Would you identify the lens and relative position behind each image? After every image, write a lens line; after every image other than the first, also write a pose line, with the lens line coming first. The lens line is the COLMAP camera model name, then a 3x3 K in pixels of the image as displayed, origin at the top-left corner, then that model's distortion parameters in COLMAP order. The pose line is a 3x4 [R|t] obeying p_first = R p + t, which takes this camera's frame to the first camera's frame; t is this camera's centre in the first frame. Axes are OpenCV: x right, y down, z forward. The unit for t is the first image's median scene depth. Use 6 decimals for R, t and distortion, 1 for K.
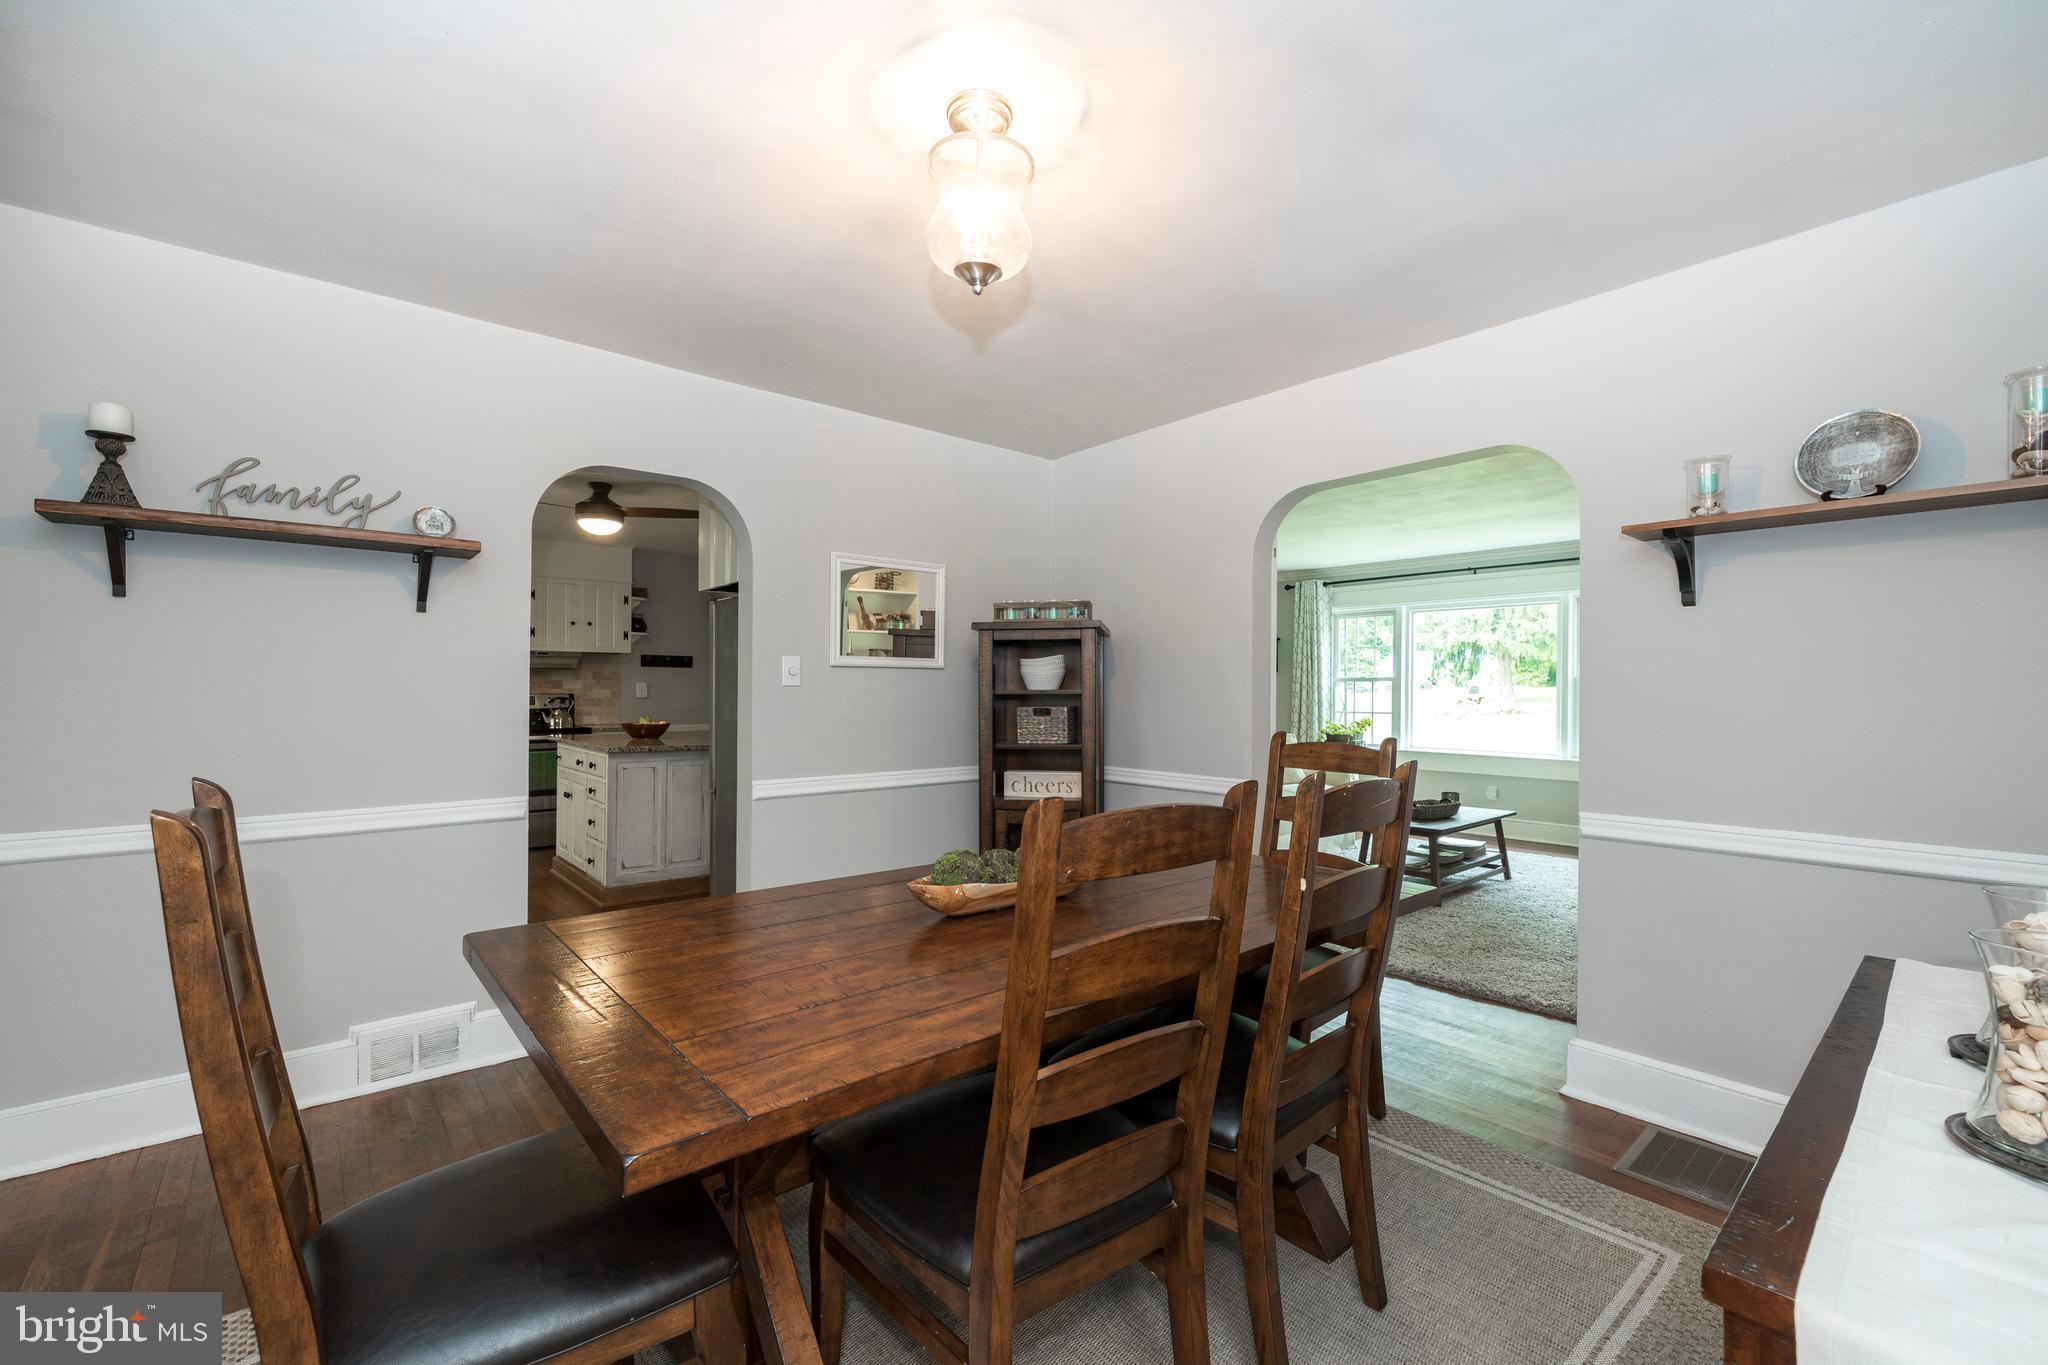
lens RADIAL K [[861.8, 0, 1026.6], [0, 861.8, 688.7], [0, 0, 1]] dist [0.000782, -0.000291]
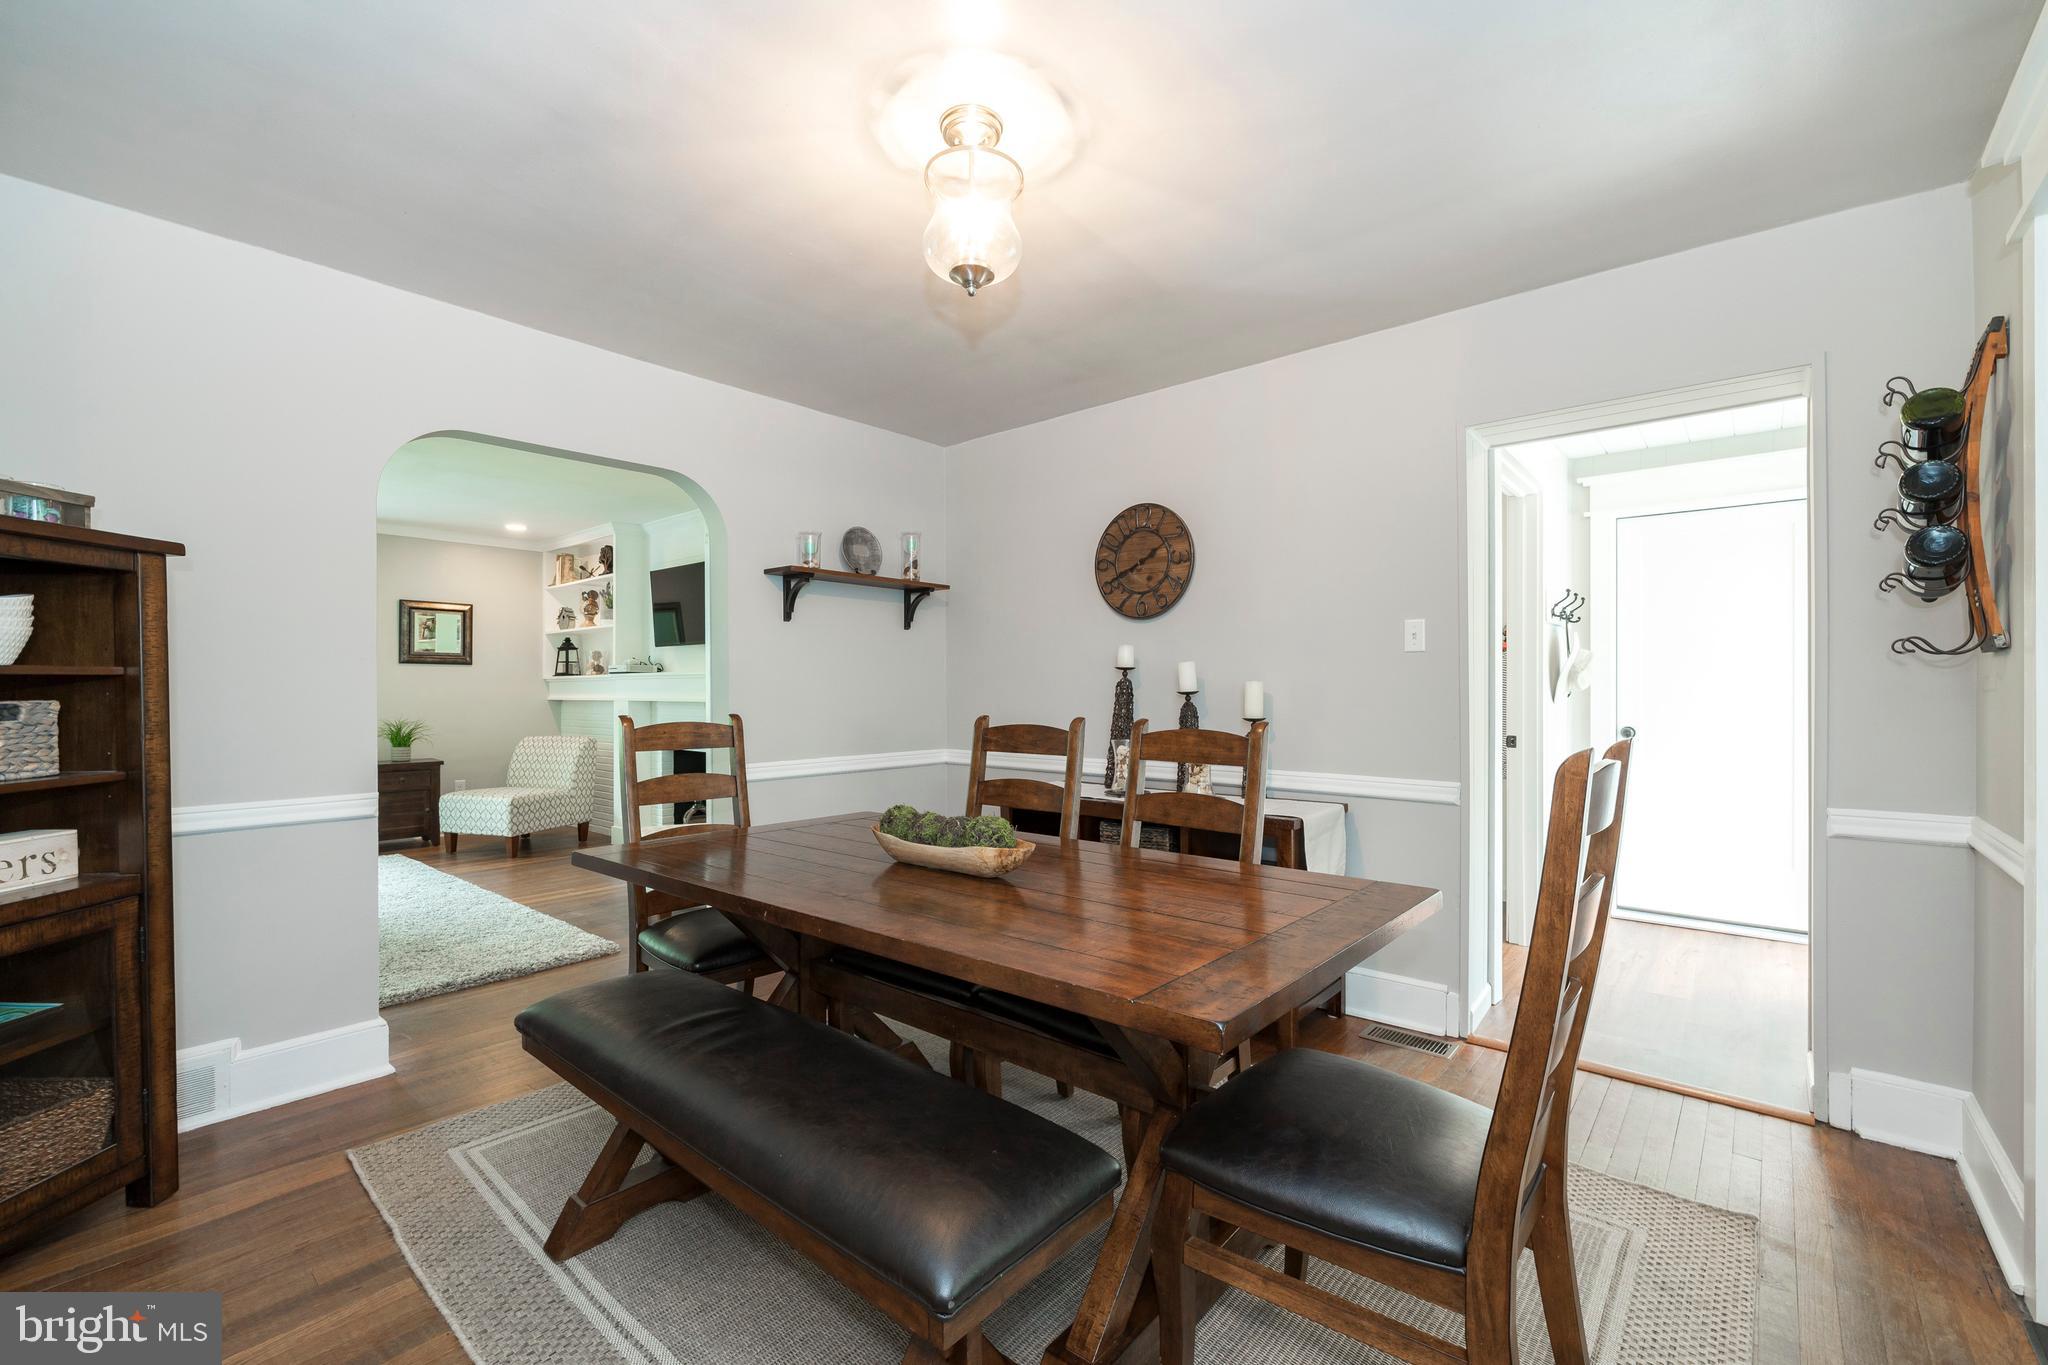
lens RADIAL K [[861.8, 0, 1026.6], [0, 861.8, 688.7], [0, 0, 1]] dist [0.000782, -0.000291]
pose [[-0.158387, -0.005659, 0.987361, -0.523211], [-0.001702, 0.999984, 0.005458, 0.010019], [-0.987376, -0.000816, -0.158394, 0.517181]]
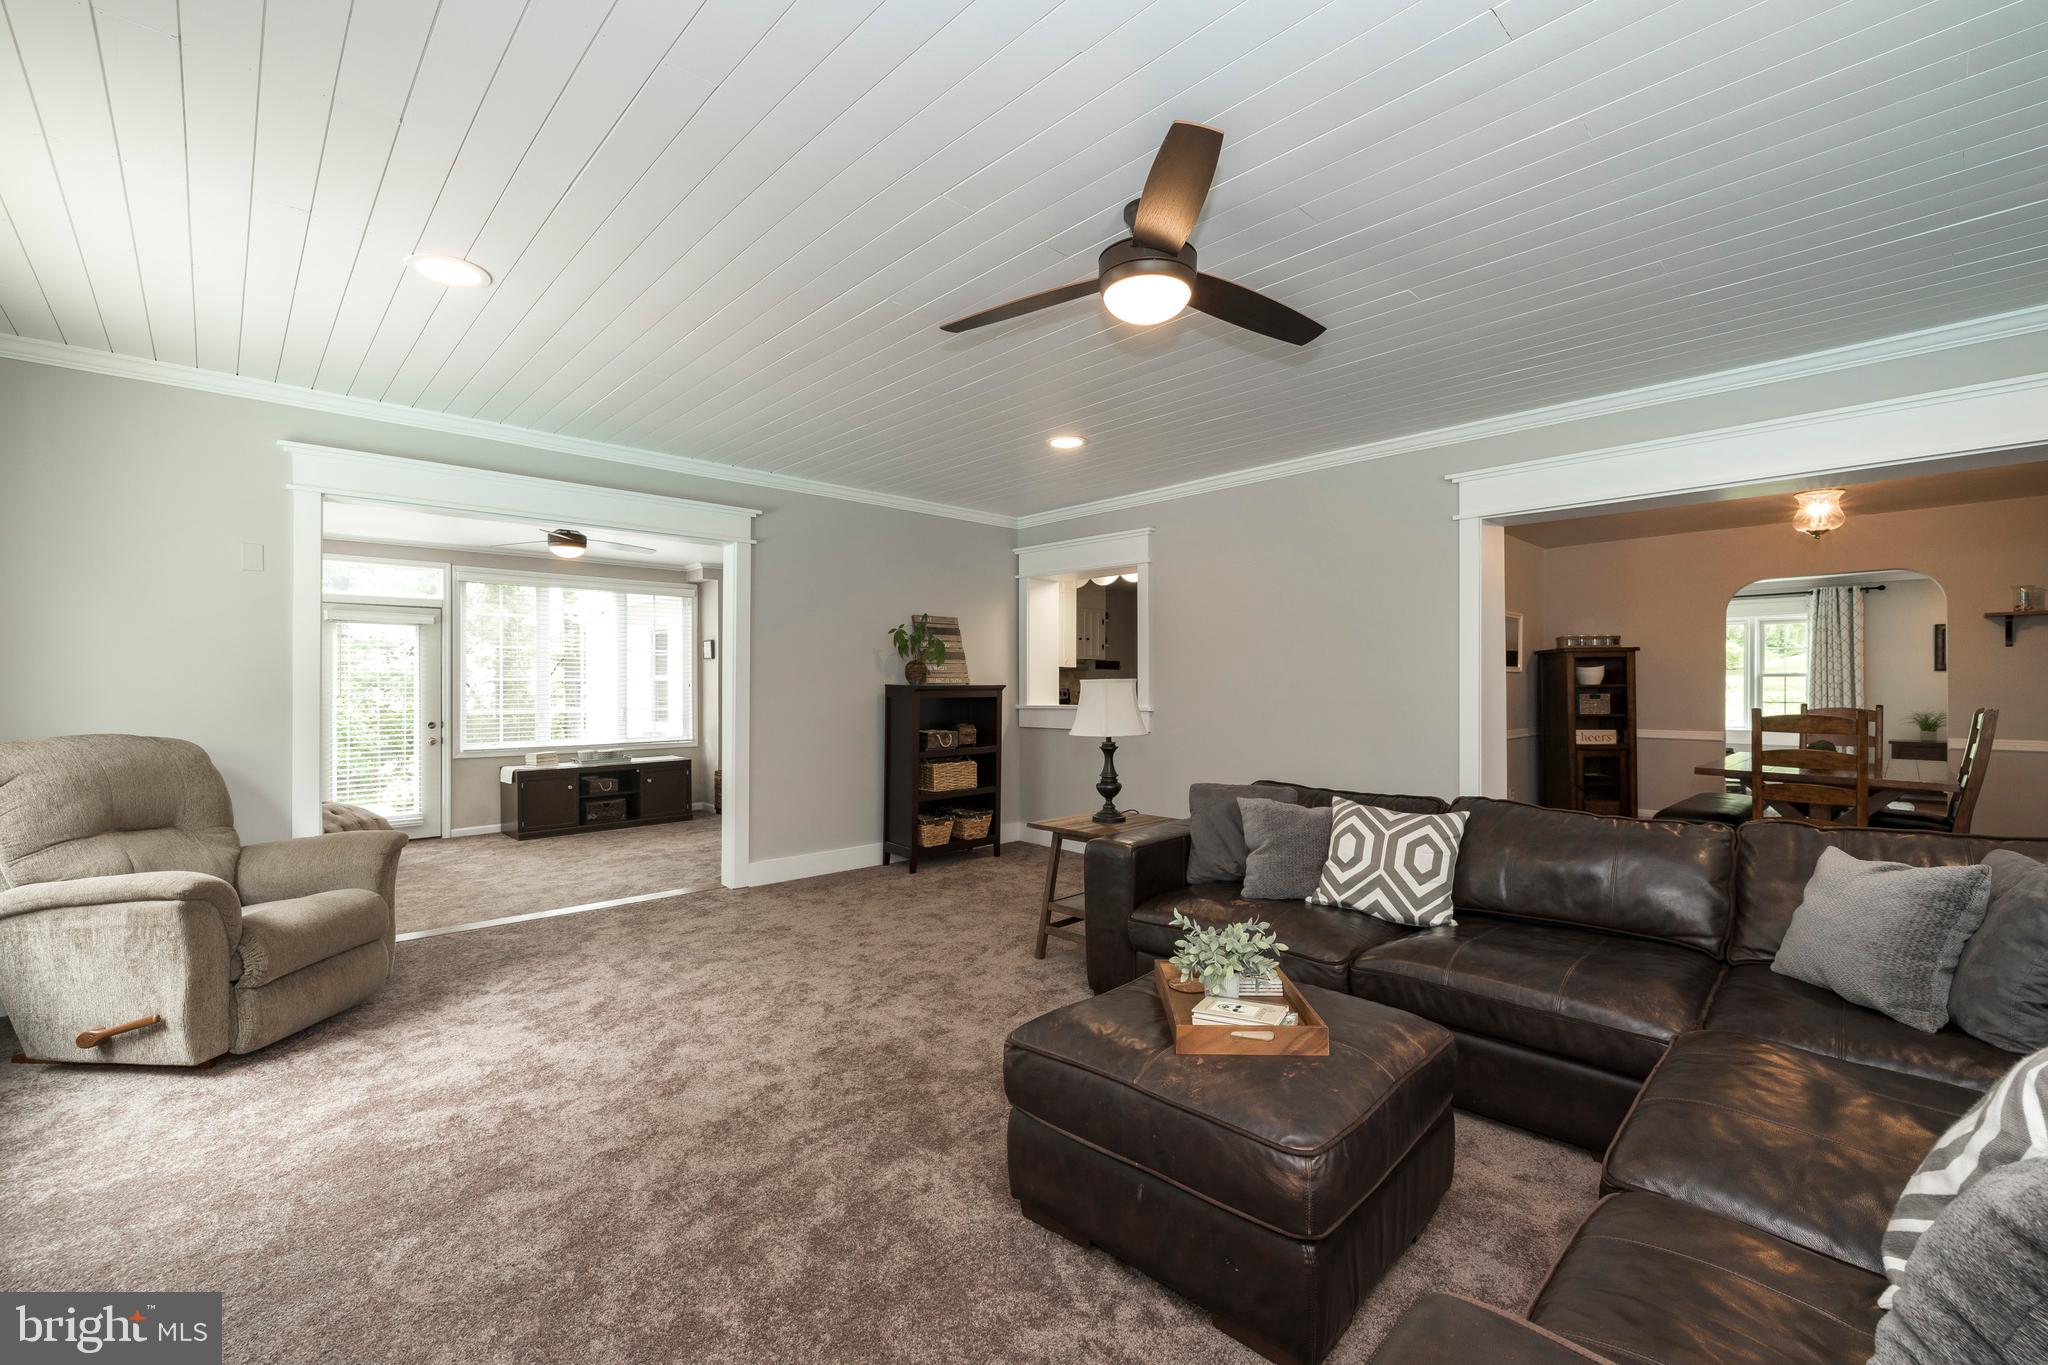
lens RADIAL K [[861.8, 0, 1026.6], [0, 861.8, 688.7], [0, 0, 1]] dist [0.000782, -0.000291]
pose [[0.998295, -0.005295, 0.058129, -1.270402], [0.004835, 0.999956, 0.008055, -0.010129], [-0.058169, -0.007760, 0.998277, -0.738991]]
